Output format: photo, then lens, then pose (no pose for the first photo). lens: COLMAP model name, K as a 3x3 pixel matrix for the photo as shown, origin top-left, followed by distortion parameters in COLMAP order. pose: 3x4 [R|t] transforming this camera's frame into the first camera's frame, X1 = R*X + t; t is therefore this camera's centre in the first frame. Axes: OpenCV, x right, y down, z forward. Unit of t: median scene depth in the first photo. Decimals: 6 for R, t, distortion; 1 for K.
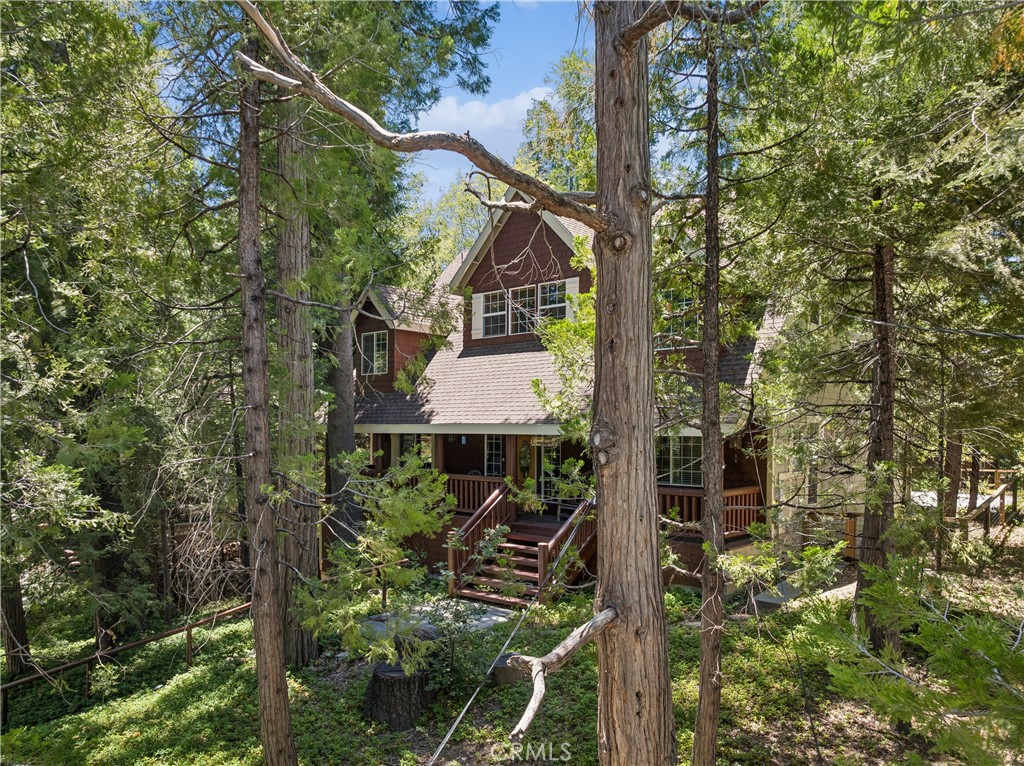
lens RADIAL K [[733.9, 0, 509.1], [0, 733.9, 439.2], [0, 0, 1]] dist [-0.036329, 0.014616]
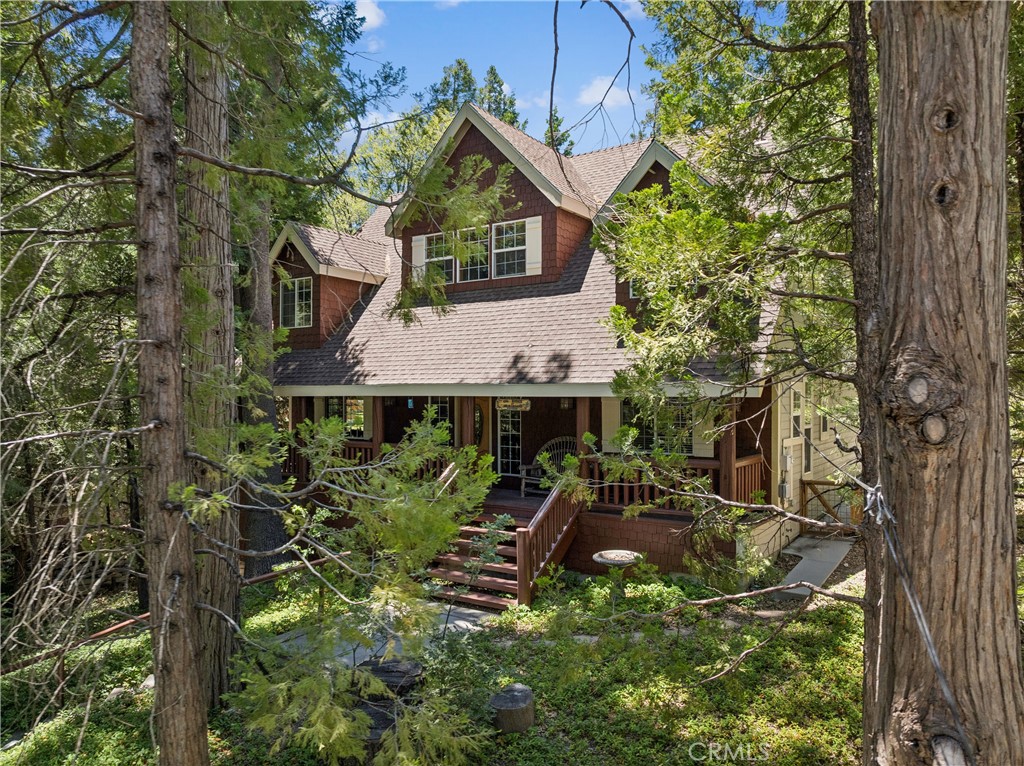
lens RADIAL K [[733.9, 0, 515.3], [0, 733.9, 392.6], [0, 0, 1]] dist [-0.036329, 0.014616]
pose [[0.991193, -0.003757, 0.132374, -0.068366], [0.005733, 0.999878, -0.014549, 0.002255], [-0.132303, 0.015179, 0.991093, 0.186153]]
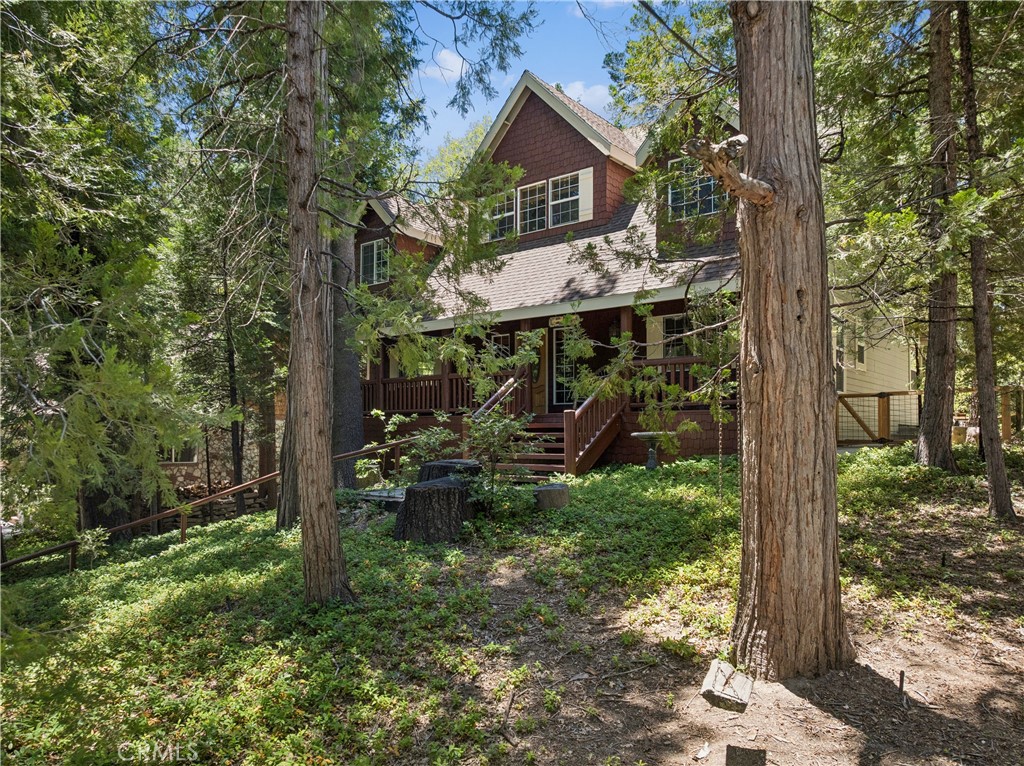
lens RADIAL K [[733.9, 0, 514.4], [0, 733.9, 404.6], [0, 0, 1]] dist [-0.036329, 0.014616]
pose [[0.999301, -0.001070, 0.037373, -0.059053], [0.002464, 0.999302, -0.037273, 0.168916], [-0.037307, 0.037339, 0.998606, 0.063624]]
